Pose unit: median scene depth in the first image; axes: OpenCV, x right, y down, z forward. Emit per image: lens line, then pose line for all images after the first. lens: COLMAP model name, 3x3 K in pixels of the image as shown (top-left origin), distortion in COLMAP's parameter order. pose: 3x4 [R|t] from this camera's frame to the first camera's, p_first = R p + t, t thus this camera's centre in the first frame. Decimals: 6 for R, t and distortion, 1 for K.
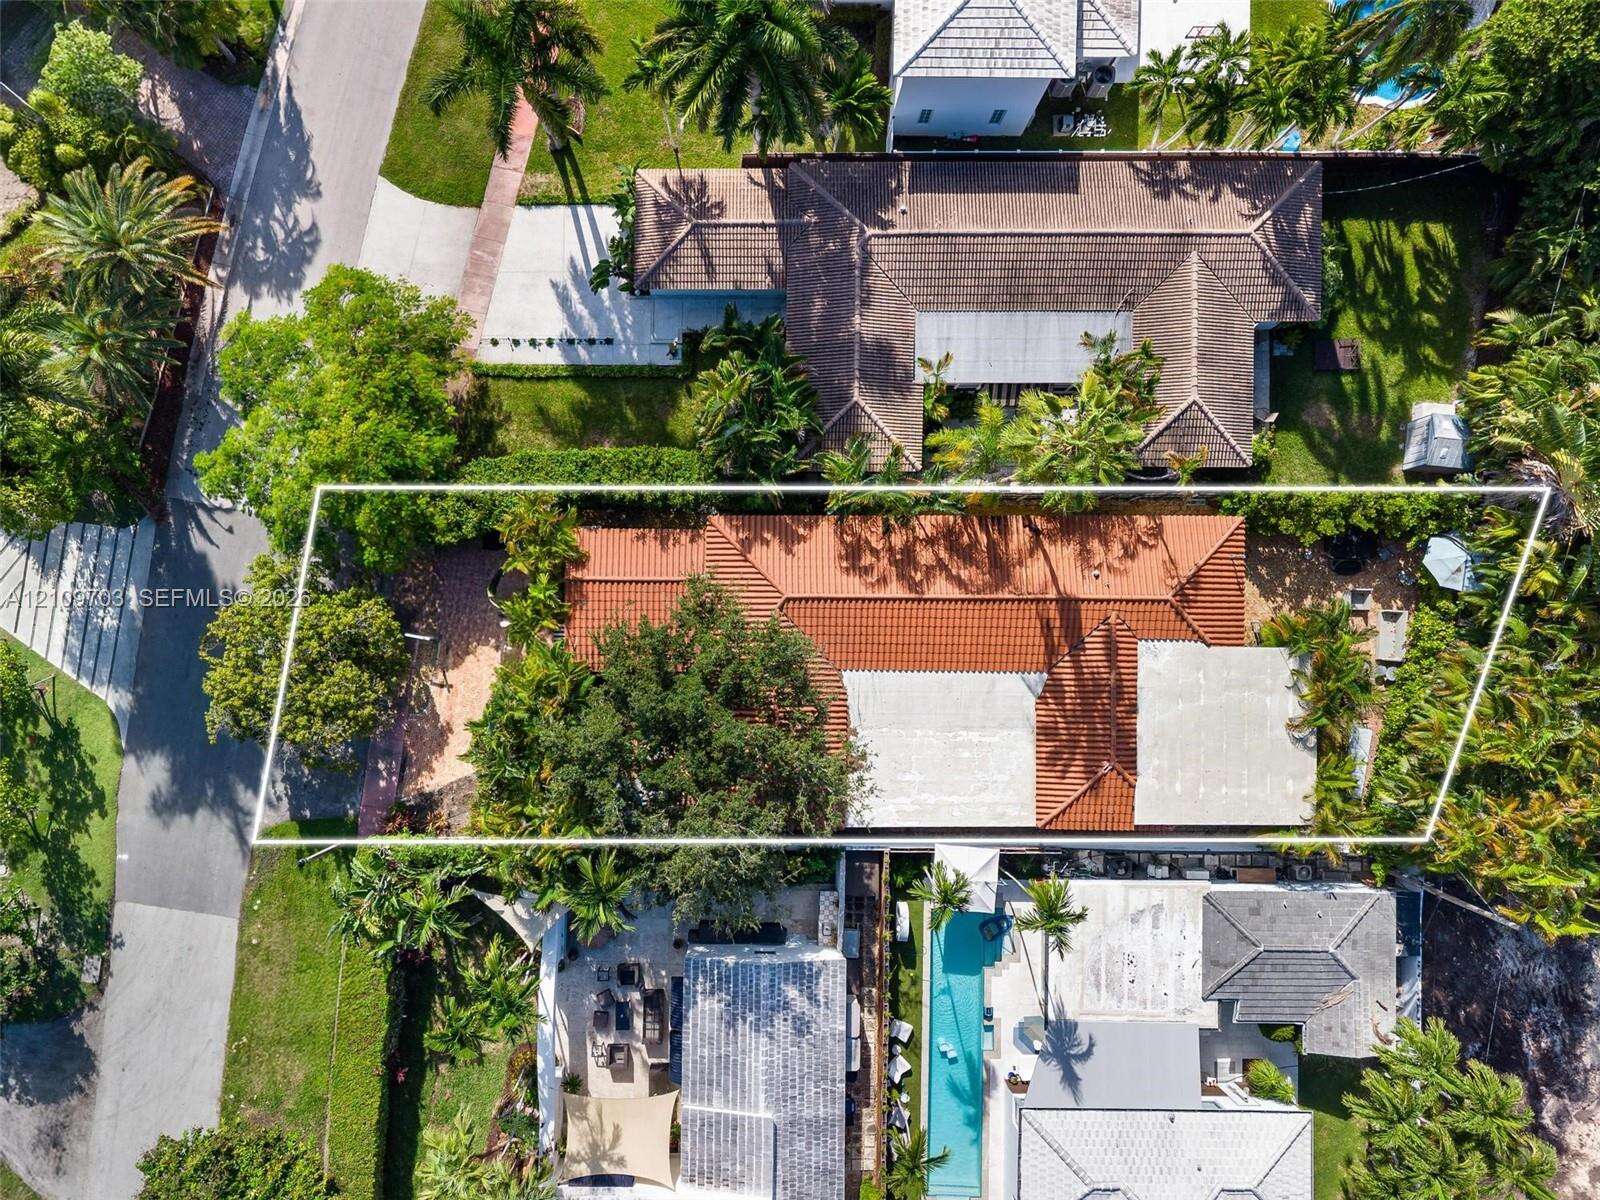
lens RADIAL K [[1071.6, 0, 847.0], [0, 1071.6, 513.4], [0, 0, 1]] dist [0.027630, -0.025145]
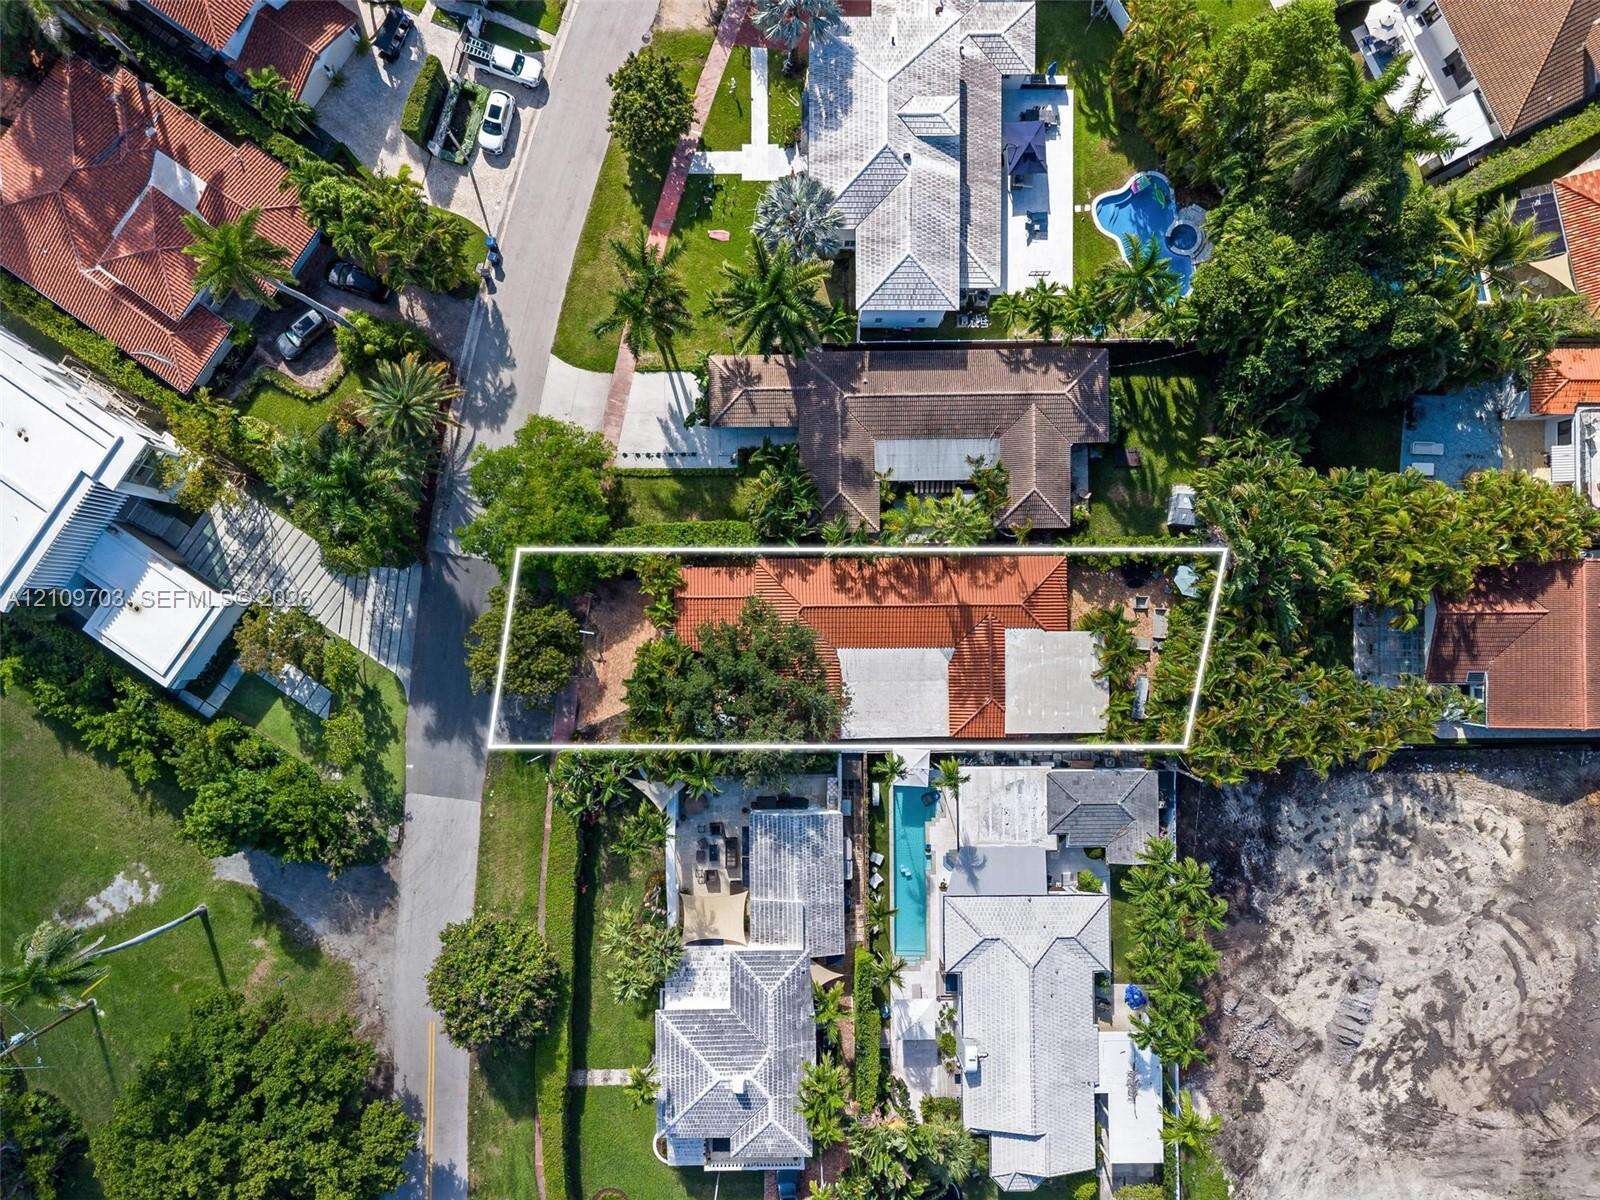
lens RADIAL K [[1071.6, 0, 809.2], [0, 1071.6, 598.3], [0, 0, 1]] dist [0.027630, -0.025145]
pose [[0.997694, -0.016778, -0.065768, 0.066254], [0.022464, 0.995983, 0.086679, -0.083078], [0.064050, -0.087956, 0.994063, -0.700290]]
